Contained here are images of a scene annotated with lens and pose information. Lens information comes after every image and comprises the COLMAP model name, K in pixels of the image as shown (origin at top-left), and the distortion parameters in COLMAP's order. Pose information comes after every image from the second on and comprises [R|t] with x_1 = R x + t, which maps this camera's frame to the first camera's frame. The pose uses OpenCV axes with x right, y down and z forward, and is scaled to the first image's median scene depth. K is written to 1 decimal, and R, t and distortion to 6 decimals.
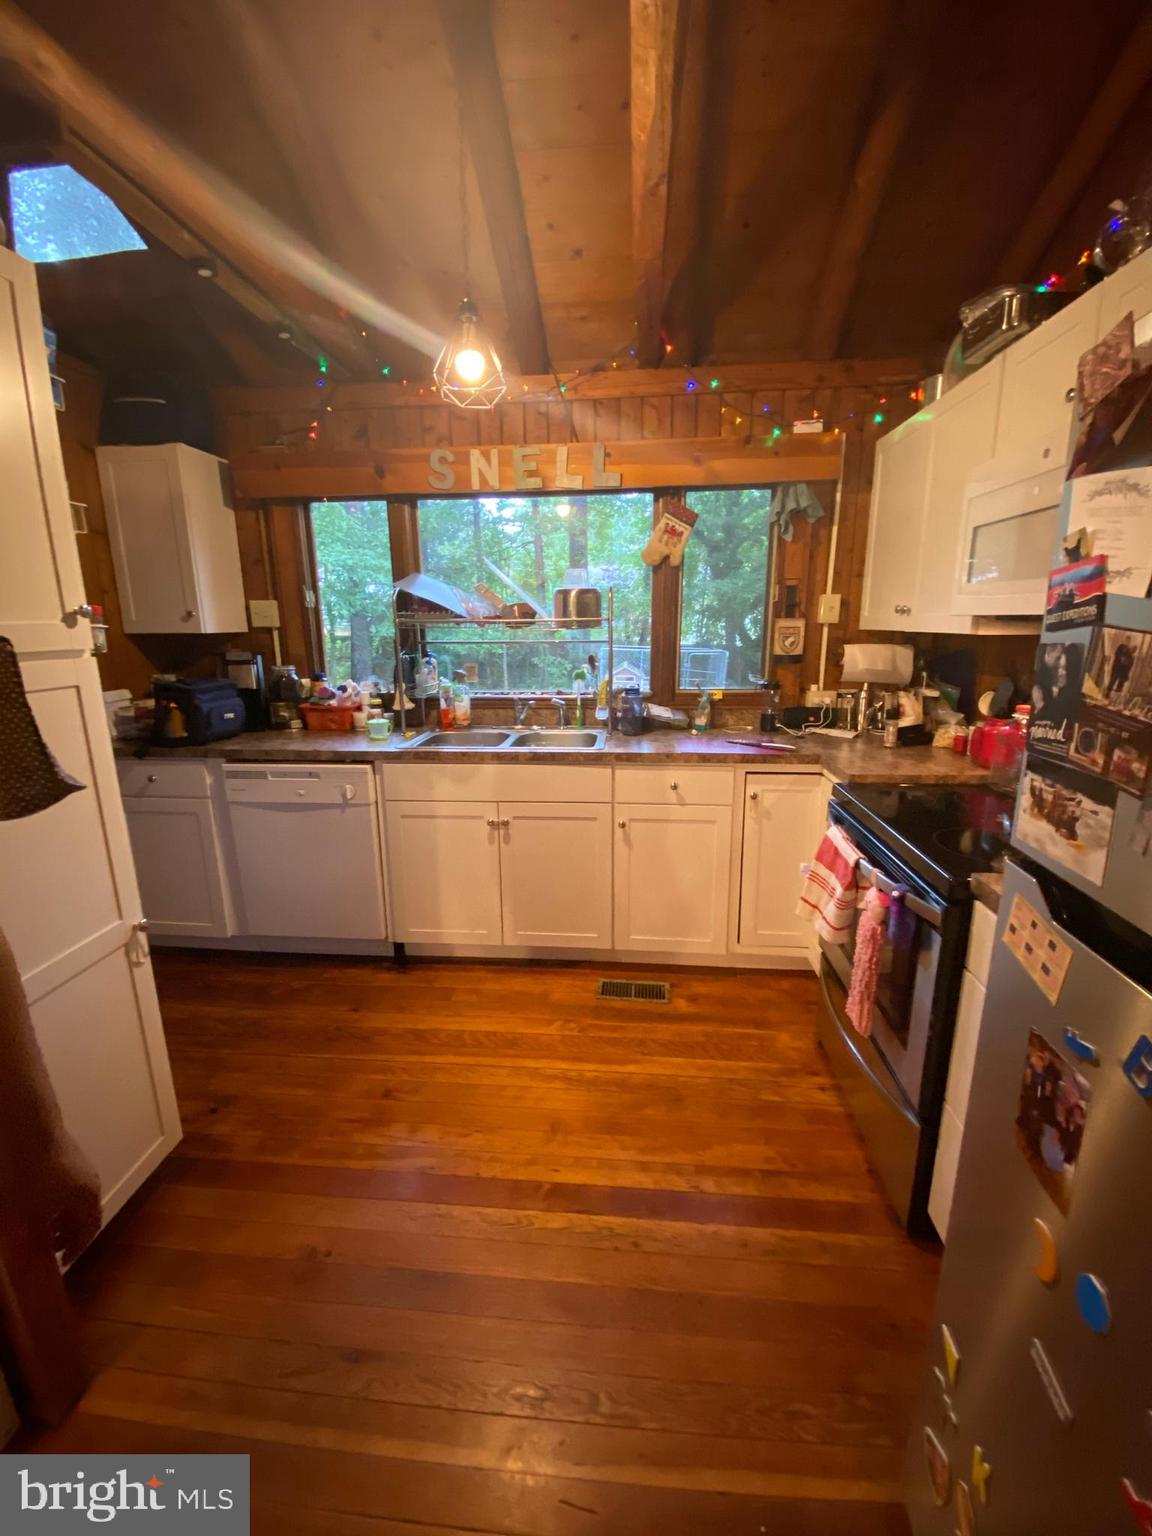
lens RADIAL K [[625.3, 0, 574.8], [0, 625.3, 760.3], [0, 0, 1]] dist [0.014664, -0.019114]
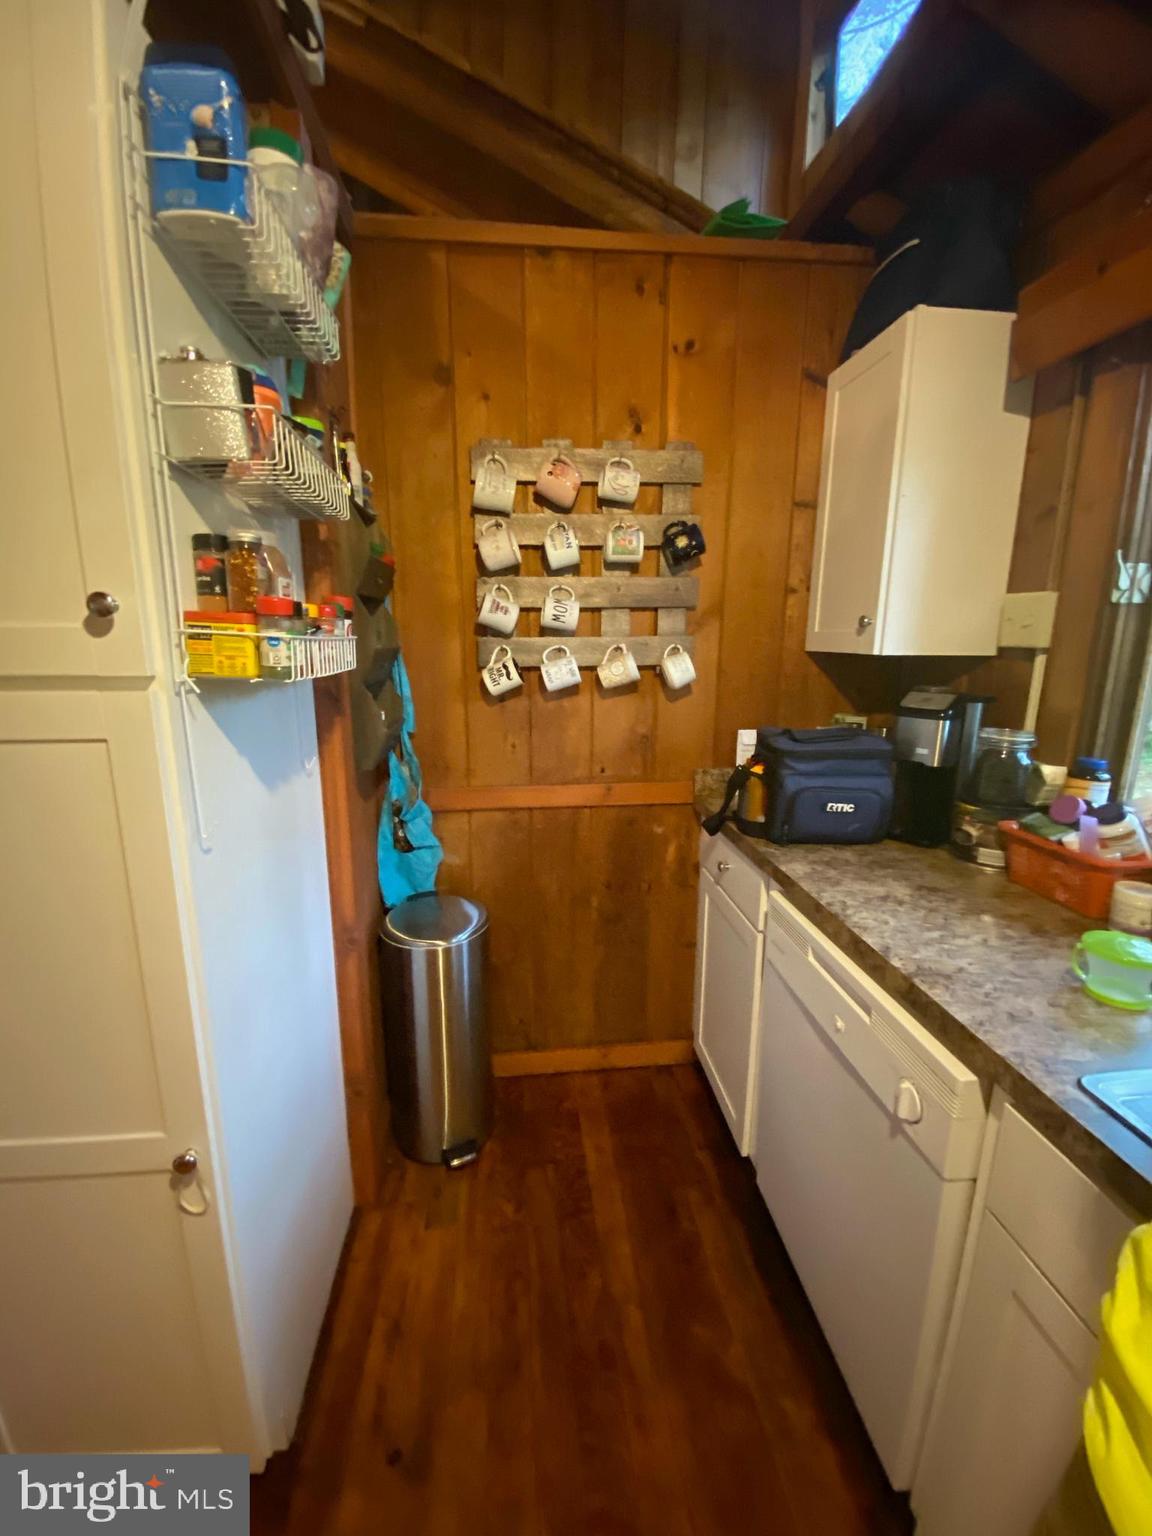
lens RADIAL K [[625.3, 0, 574.8], [0, 625.3, 760.3], [0, 0, 1]] dist [0.014664, -0.019114]
pose [[0.177932, 0.195402, -0.964447, -0.073025], [-0.221517, 0.962885, 0.154218, -0.137172], [0.958786, 0.186201, 0.214613, 0.628648]]
